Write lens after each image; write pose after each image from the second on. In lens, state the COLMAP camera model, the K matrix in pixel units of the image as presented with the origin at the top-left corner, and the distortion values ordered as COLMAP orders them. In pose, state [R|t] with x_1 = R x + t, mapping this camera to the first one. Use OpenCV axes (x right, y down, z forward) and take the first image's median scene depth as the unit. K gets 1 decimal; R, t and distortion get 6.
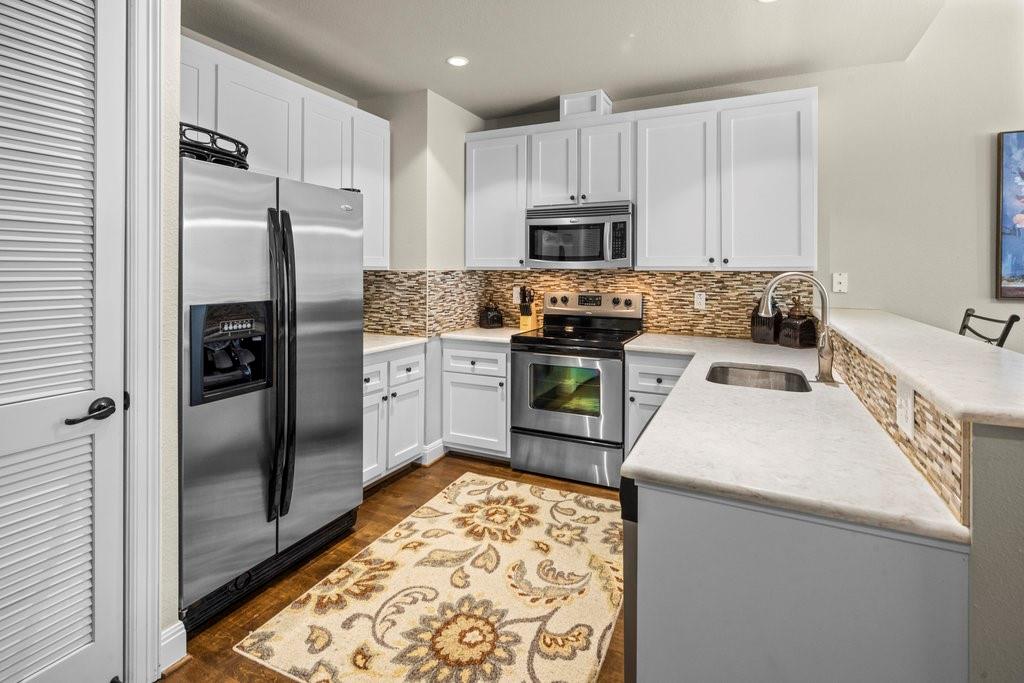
lens RADIAL K [[502.1, 0, 515.9], [0, 502.1, 267.8], [0, 0, 1]] dist [0.002019, -0.003137]
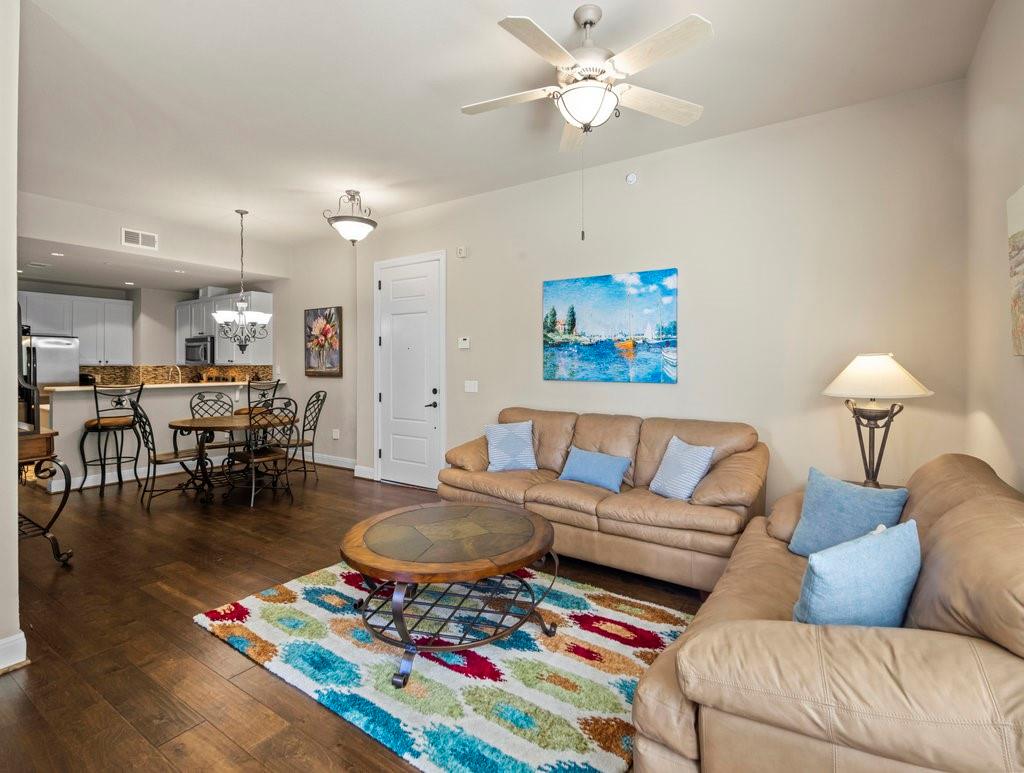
lens RADIAL K [[512.0, 0, 529.6], [0, 512.0, 364.0], [0, 0, 1]] dist [0.002986, -0.000101]
pose [[0.991205, -0.006123, -0.132192, 2.026640], [0.006774, 0.999967, 0.004476, -0.001016], [0.132161, -0.005332, 0.991214, -1.177757]]
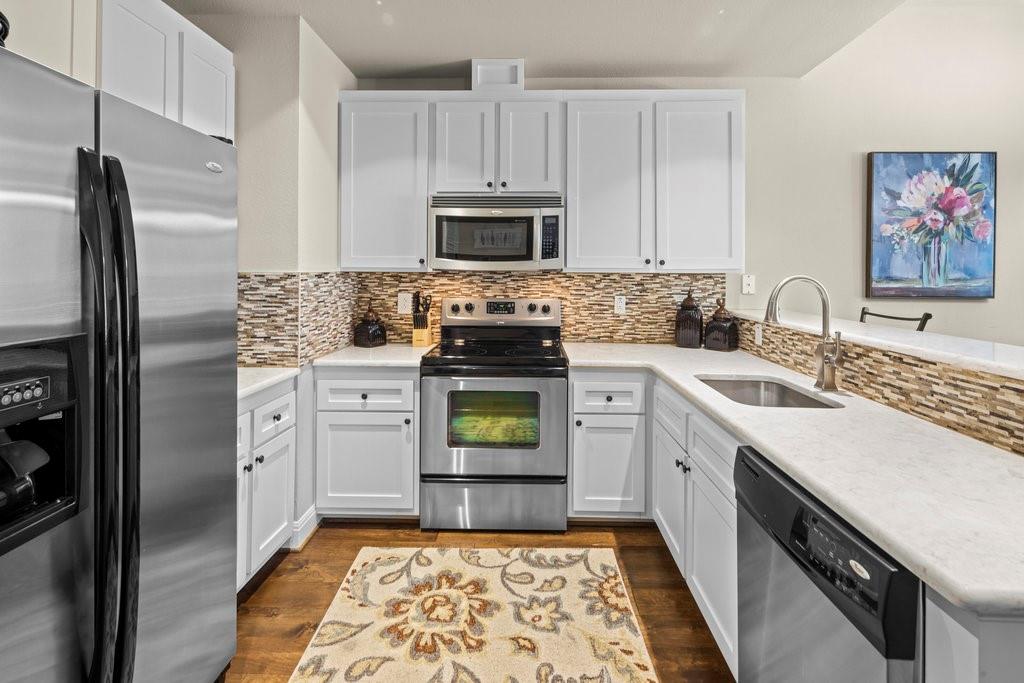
lens RADIAL K [[502.1, 0, 521.4], [0, 502.1, 268.2], [0, 0, 1]] dist [0.002019, -0.003137]
pose [[0.910817, 0.003958, 0.412791, -0.193359], [-0.003717, 0.999992, -0.001386, -0.000548], [-0.412793, -0.000272, 0.910825, 0.239995]]
